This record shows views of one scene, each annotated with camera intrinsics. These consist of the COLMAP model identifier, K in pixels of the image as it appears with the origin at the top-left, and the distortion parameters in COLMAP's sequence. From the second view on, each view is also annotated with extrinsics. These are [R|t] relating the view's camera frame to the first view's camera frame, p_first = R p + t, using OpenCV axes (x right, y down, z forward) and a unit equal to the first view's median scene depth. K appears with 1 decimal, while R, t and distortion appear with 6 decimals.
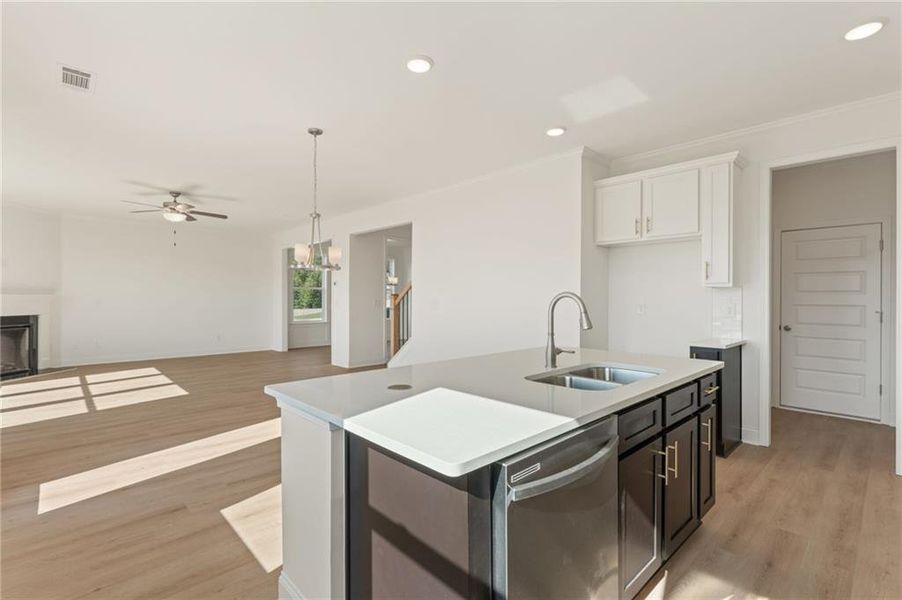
lens RADIAL K [[417.2, 0, 445.6], [0, 417.2, 300.8], [0, 0, 1]] dist [0.001950, 0.000846]
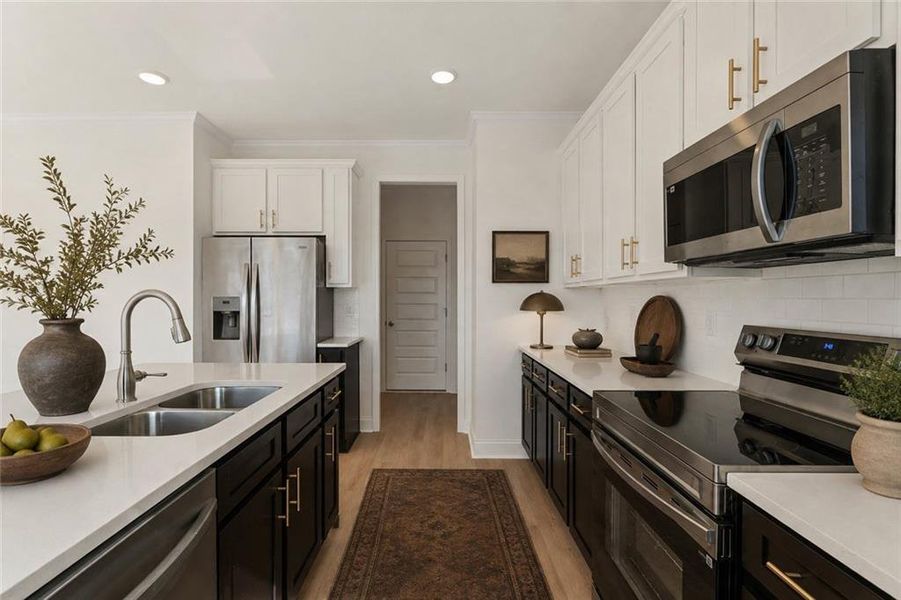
lens RADIAL K [[416.7, 0, 445.2], [0, 416.7, 300.8], [0, 0, 1]] dist [0.001950, 0.000846]
pose [[0.678493, -0.005491, 0.734587, 0.107383], [0.006588, 0.999977, 0.001389, 0.000163], [-0.734578, 0.003897, 0.678514, 0.164897]]
